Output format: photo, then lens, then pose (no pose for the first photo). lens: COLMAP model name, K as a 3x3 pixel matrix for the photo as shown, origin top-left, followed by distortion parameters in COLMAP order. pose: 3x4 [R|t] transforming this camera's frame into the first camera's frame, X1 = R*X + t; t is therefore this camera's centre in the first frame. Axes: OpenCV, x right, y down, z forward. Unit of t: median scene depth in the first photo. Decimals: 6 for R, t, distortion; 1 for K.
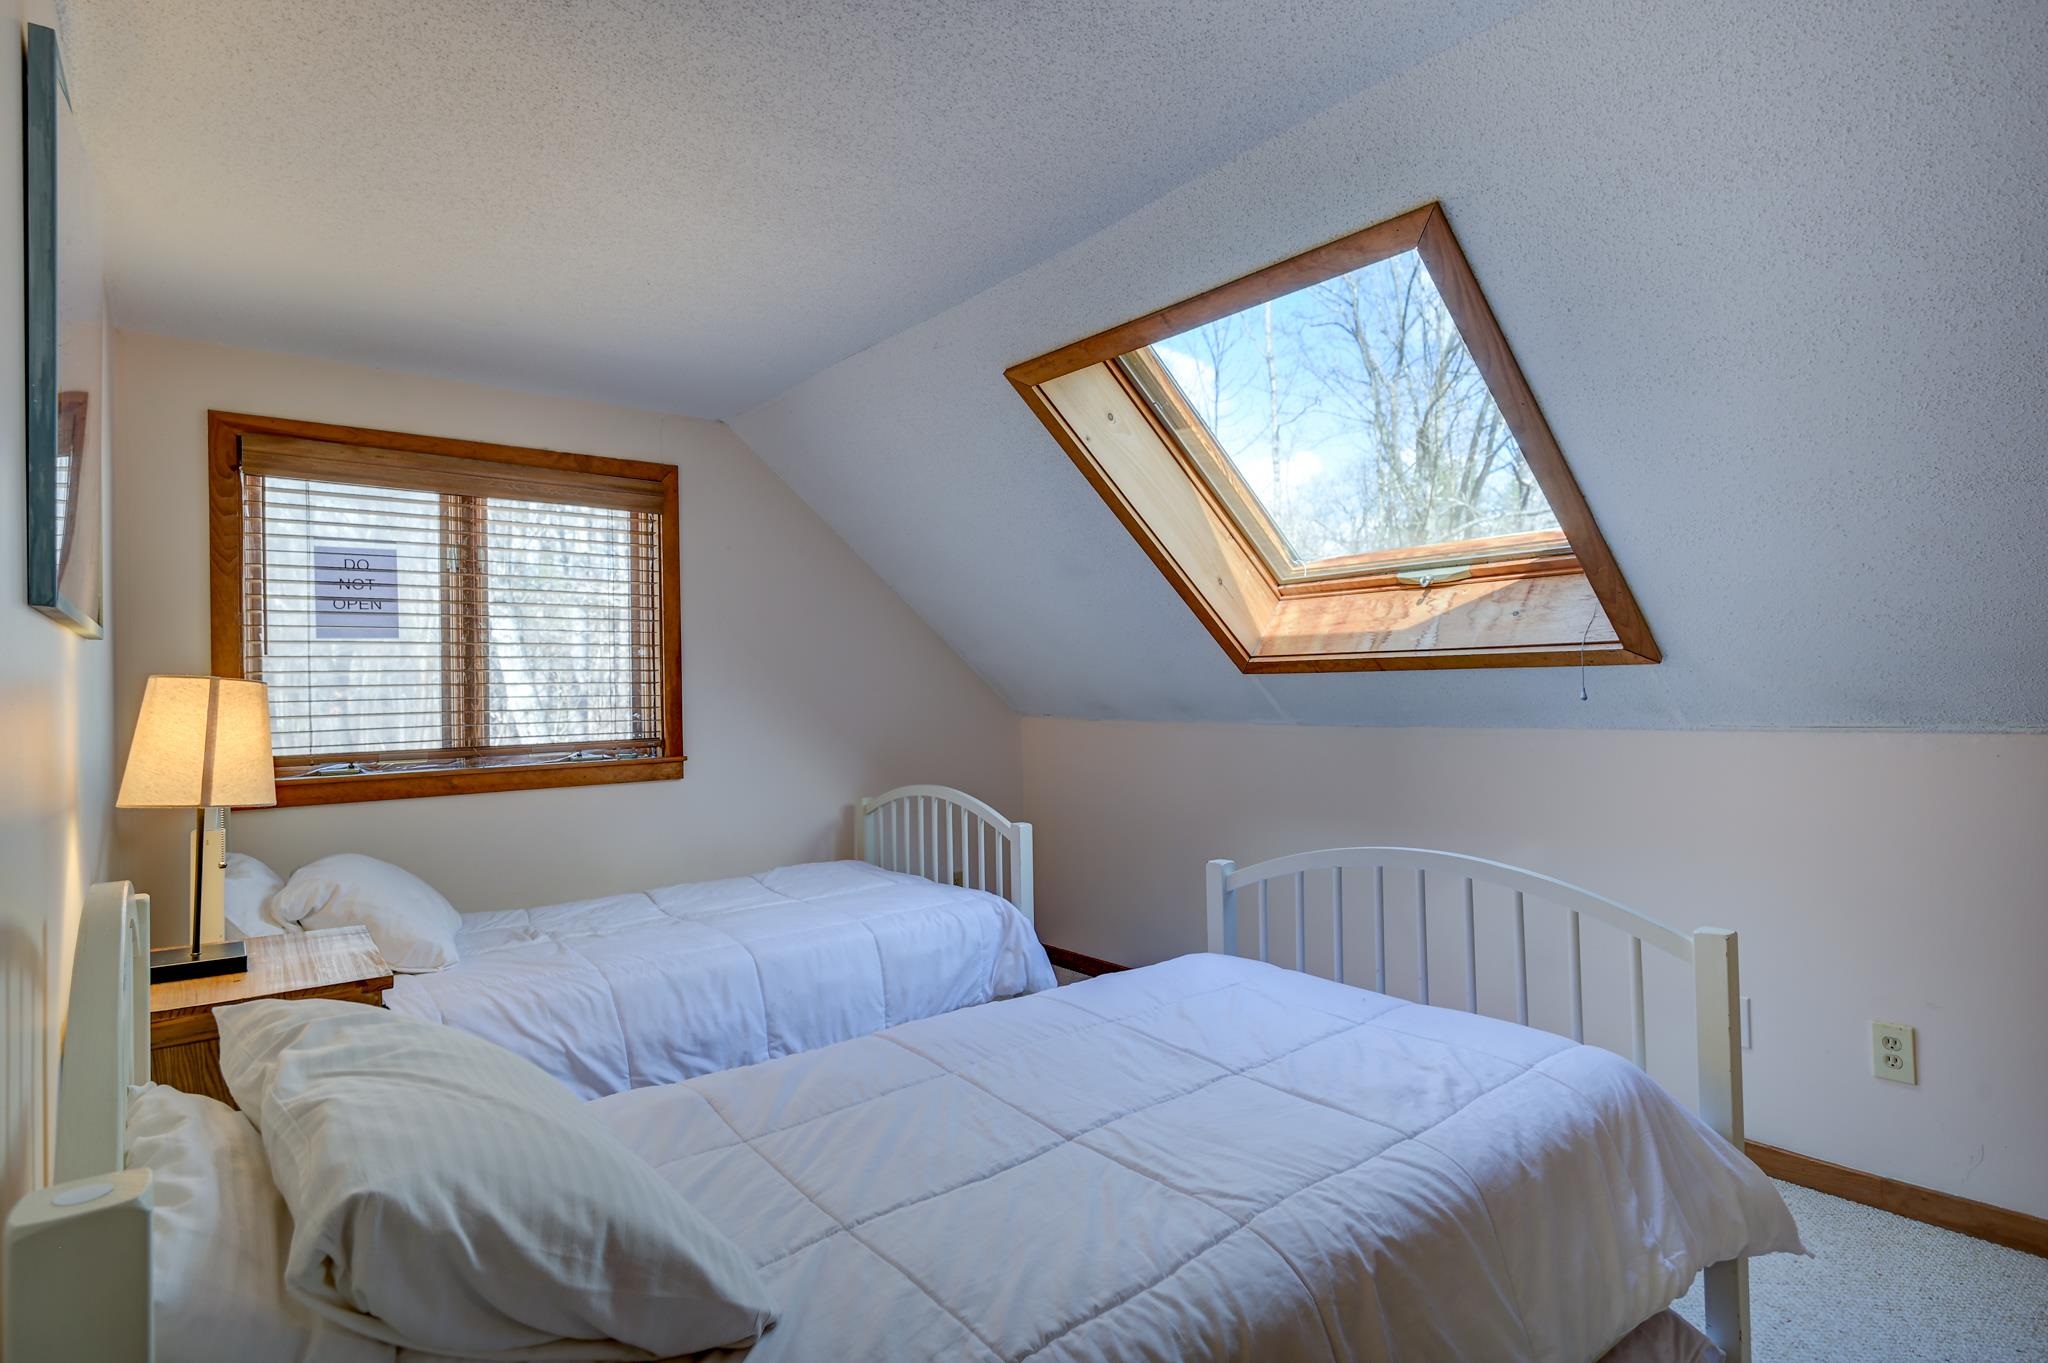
lens RADIAL K [[1058.6, 0, 1024.0], [0, 1058.6, 681.5], [0, 0, 1]] dist [-0.001316, -0.000069]
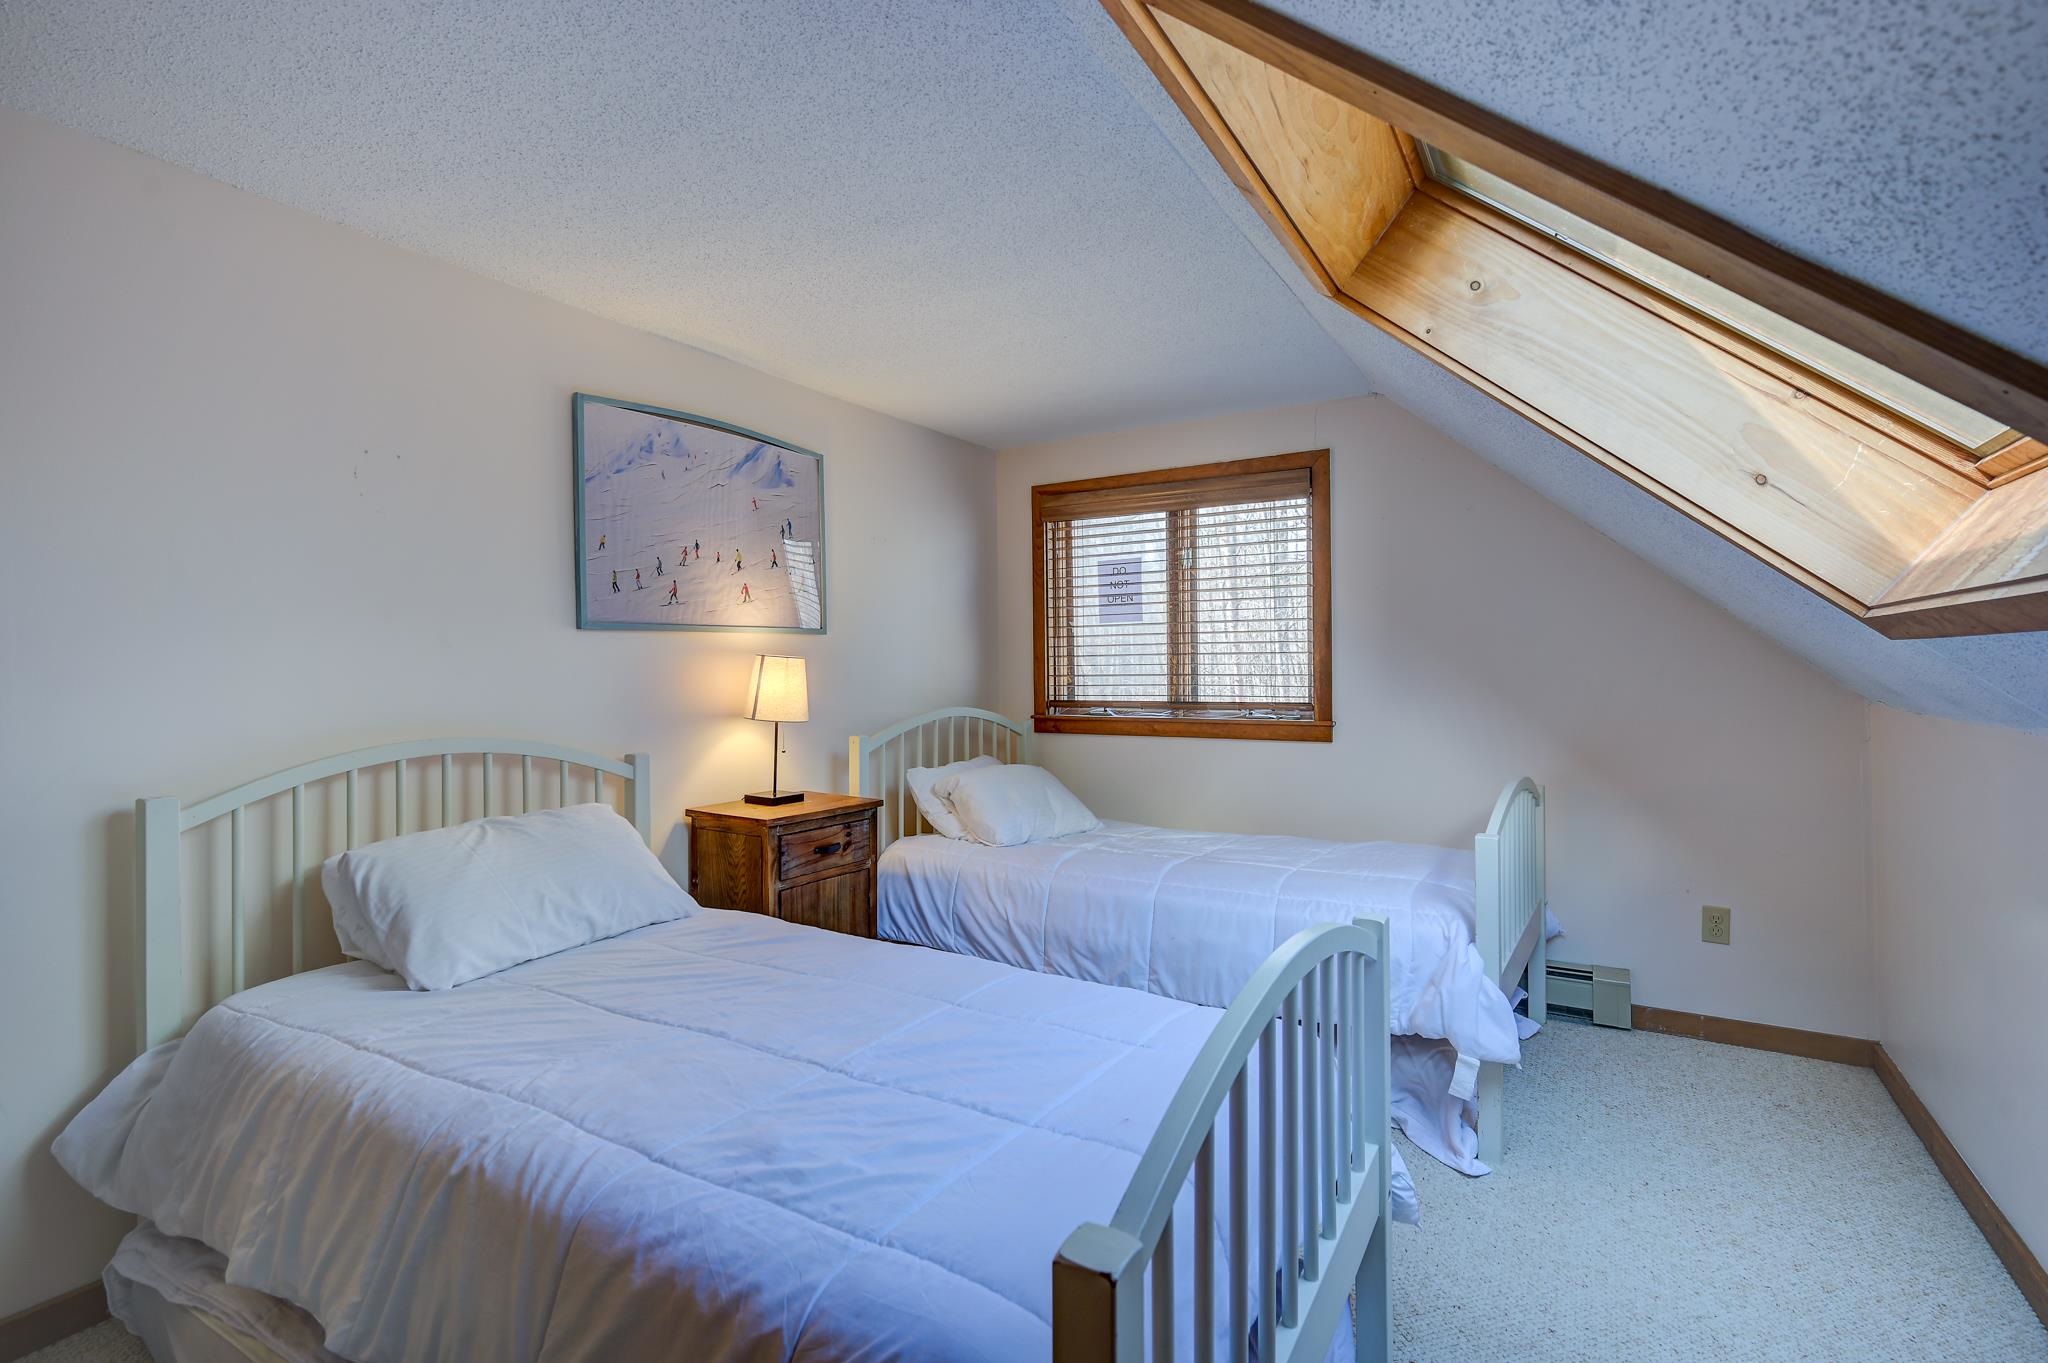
lens RADIAL K [[939.0, 0, 1020.8], [0, 939.0, 679.0], [0, 0, 1]] dist [0.001429, -0.000069]
pose [[0.326847, 0.028755, -0.944640, 0.538198], [0.008060, 0.999416, 0.033212, -0.006843], [0.945043, -0.018469, 0.326424, 0.453483]]
